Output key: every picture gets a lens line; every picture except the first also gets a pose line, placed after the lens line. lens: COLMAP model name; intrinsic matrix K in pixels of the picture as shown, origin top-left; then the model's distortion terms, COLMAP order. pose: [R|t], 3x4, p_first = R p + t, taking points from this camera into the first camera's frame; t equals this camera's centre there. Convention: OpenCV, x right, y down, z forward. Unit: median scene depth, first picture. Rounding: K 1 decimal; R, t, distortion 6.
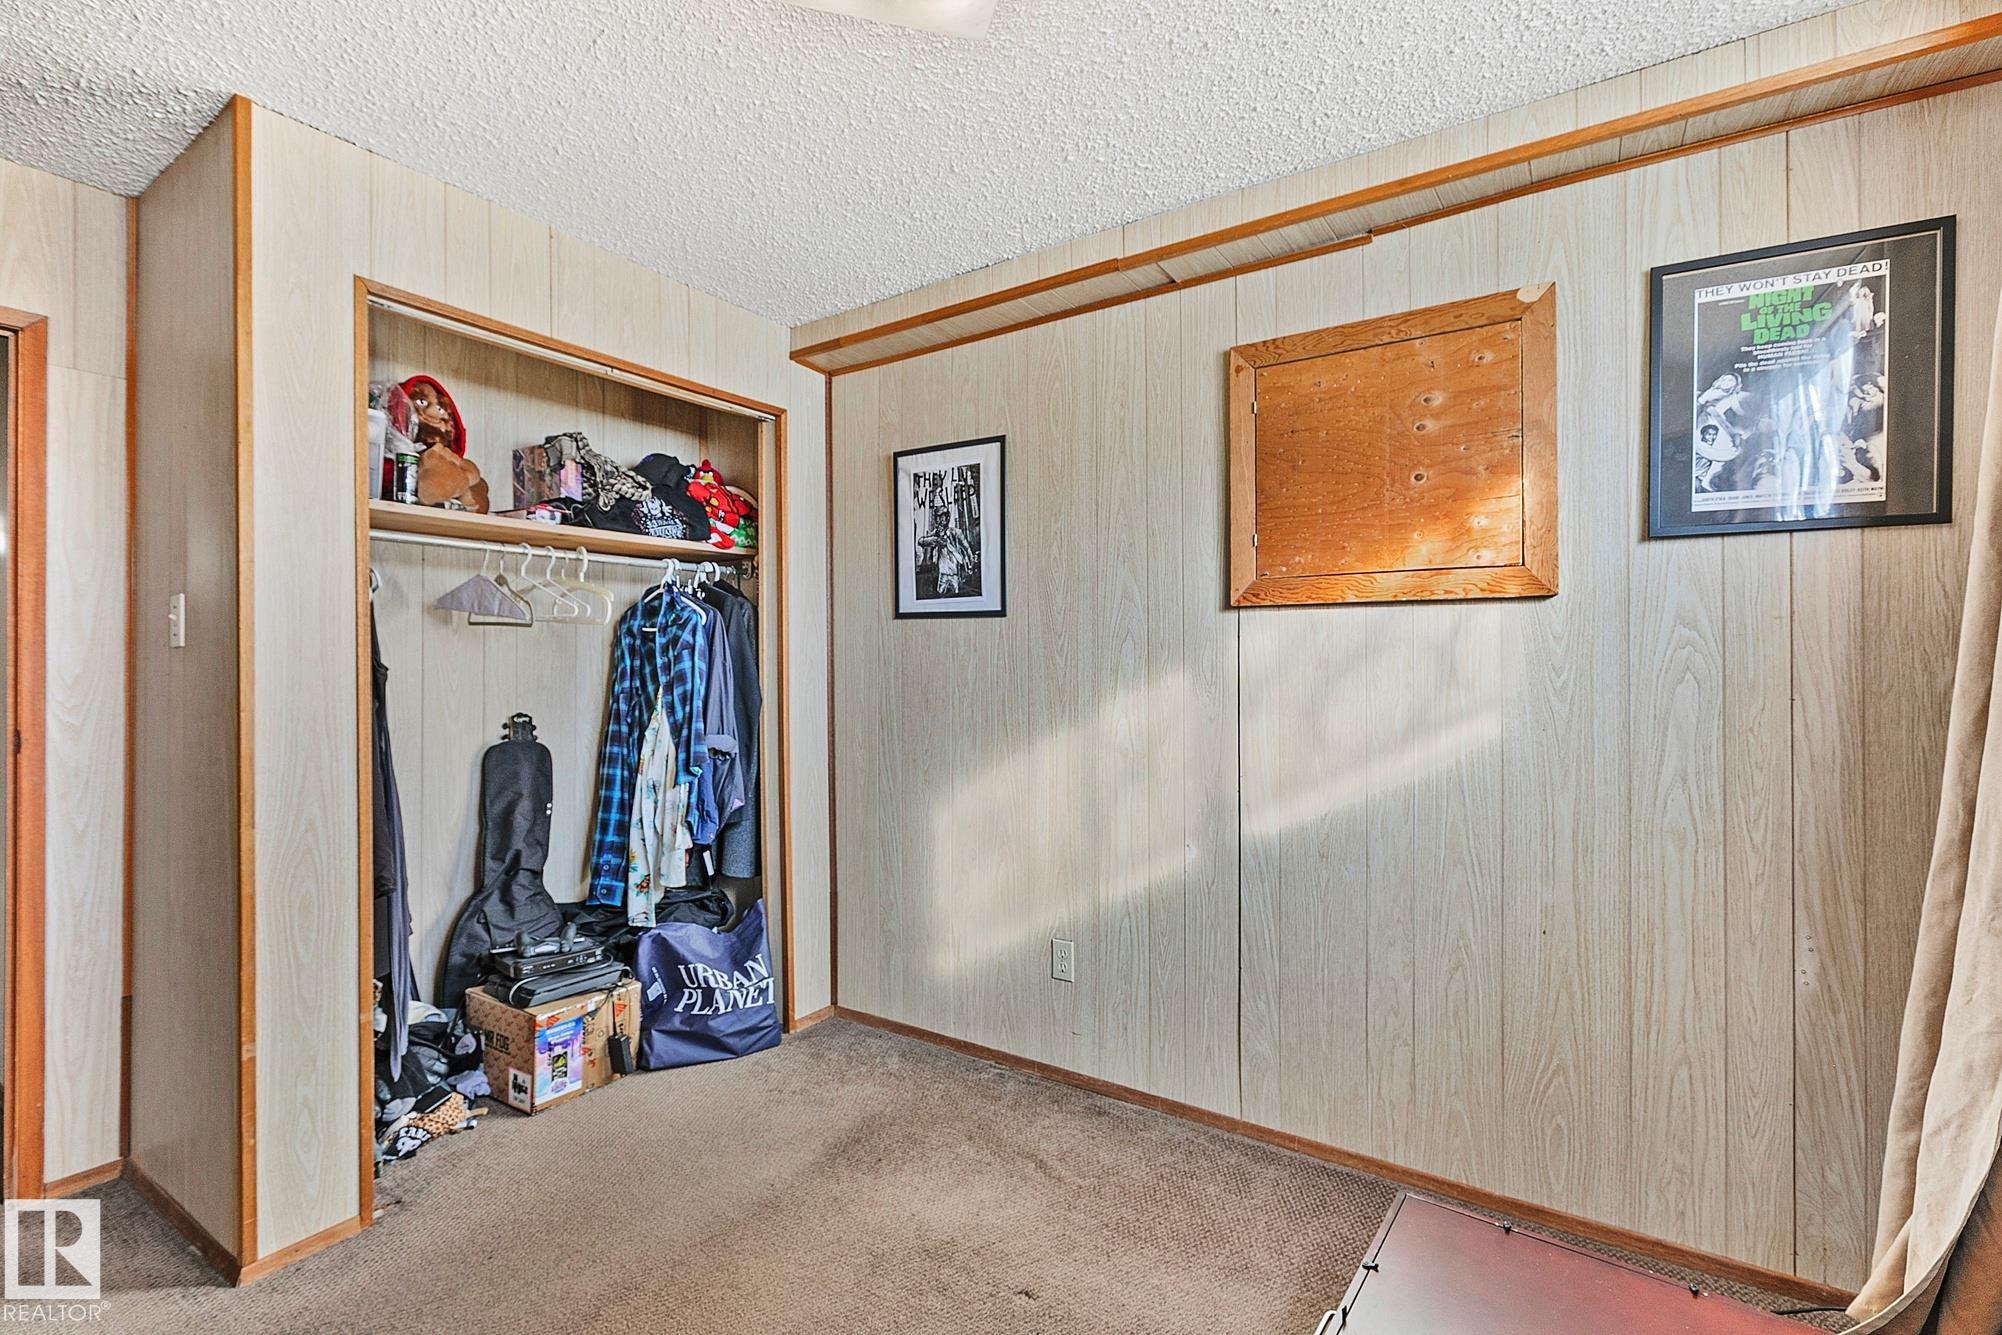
lens RADIAL K [[895.6, 0, 995.5], [0, 895.6, 668.3], [0, 0, 1]] dist [0.001777, -0.000070]
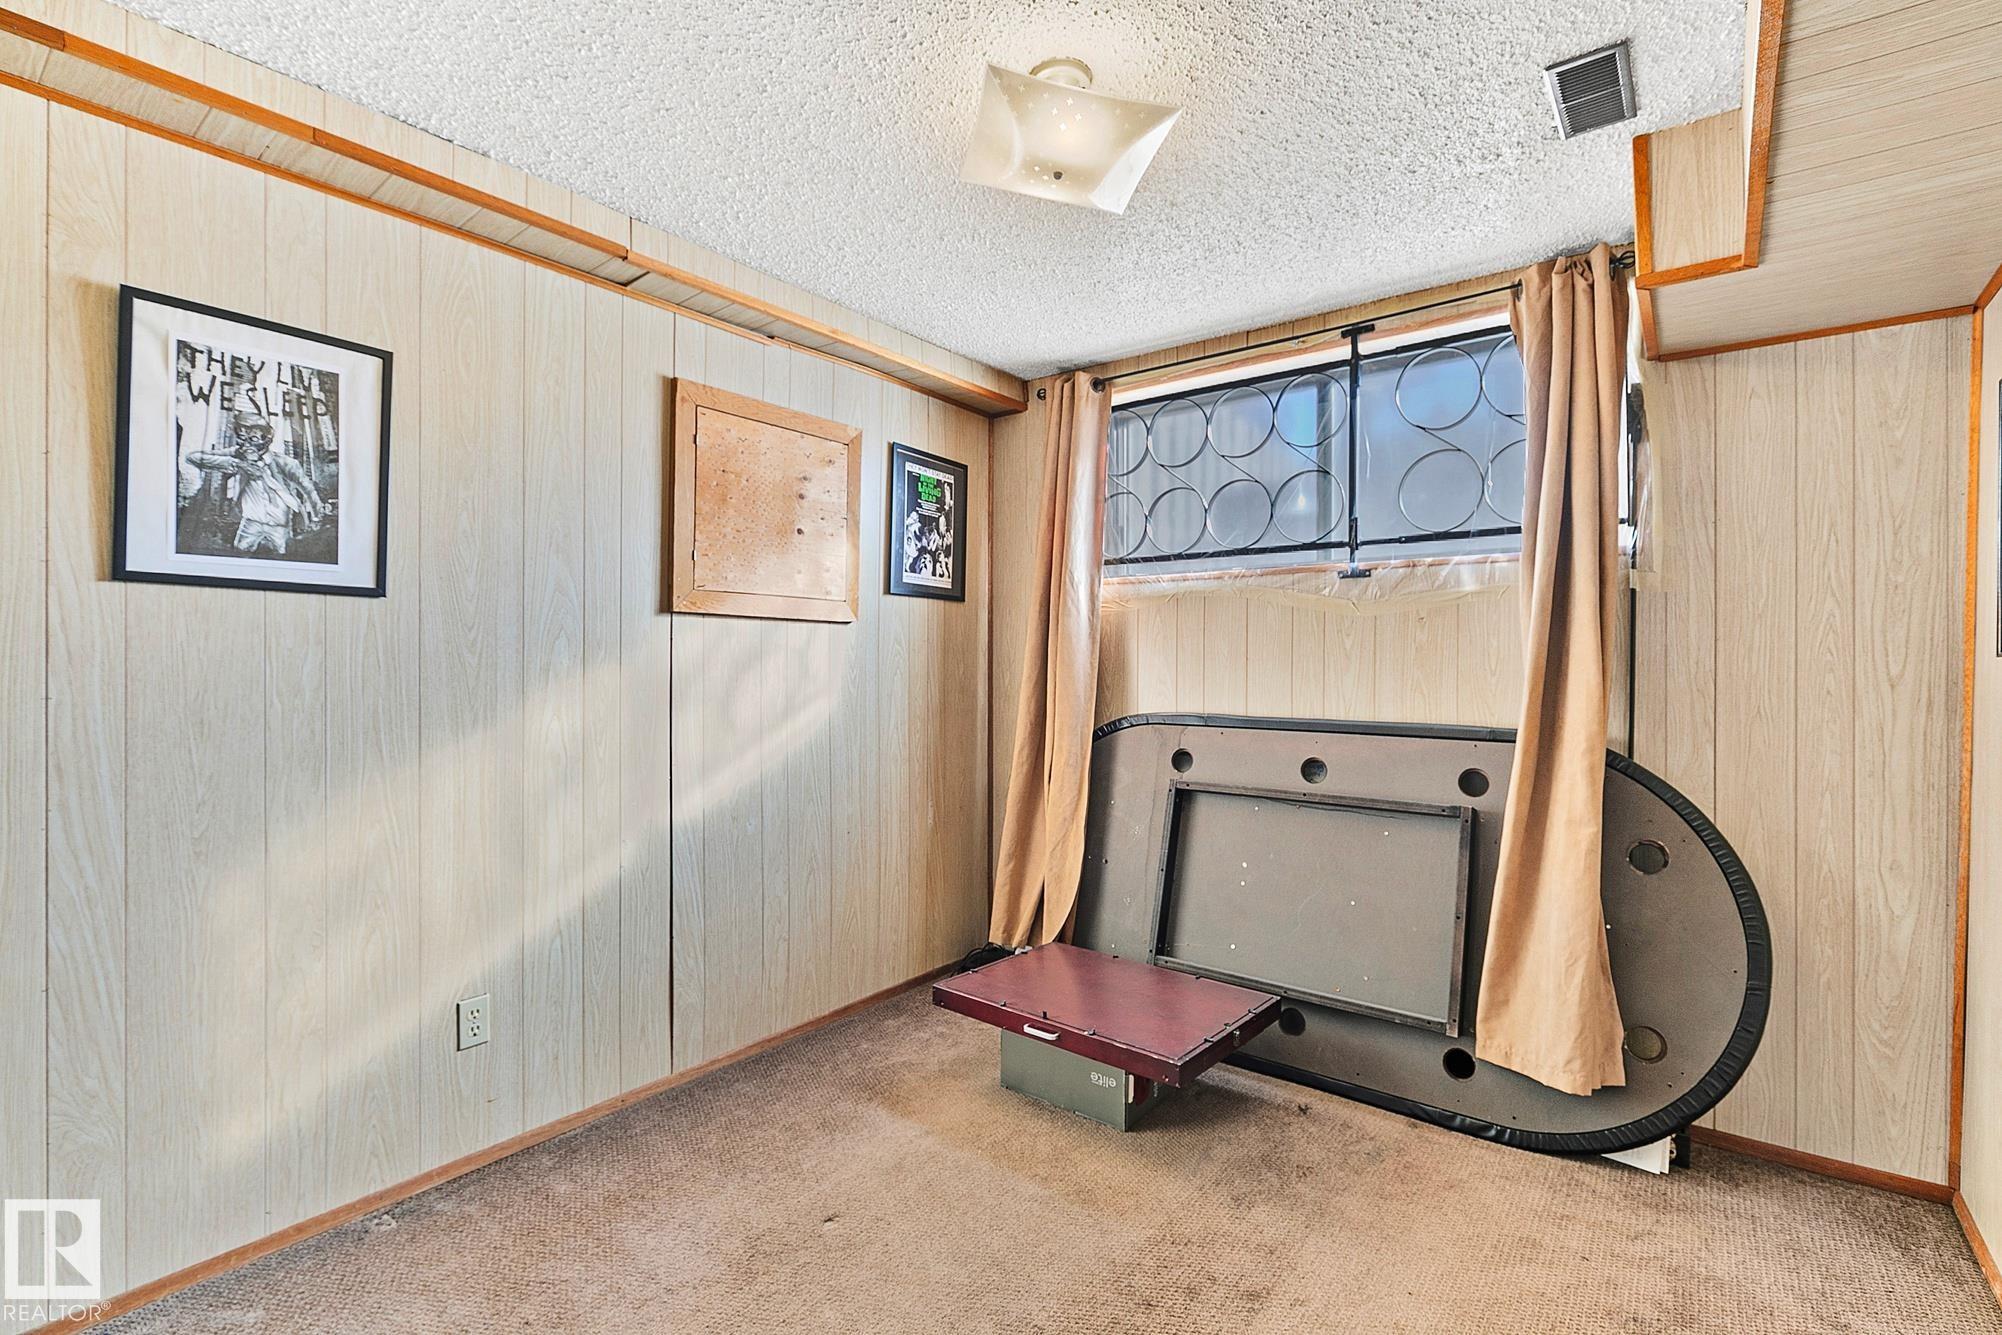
lens RADIAL K [[895.6, 0, 995.5], [0, 895.6, 668.3], [0, 0, 1]] dist [0.001777, -0.000070]
pose [[0.079601, -0.004242, 0.996818, -0.679582], [-0.002502, 0.999987, 0.004455, -0.004030], [-0.996824, -0.002848, 0.079589, 0.436810]]
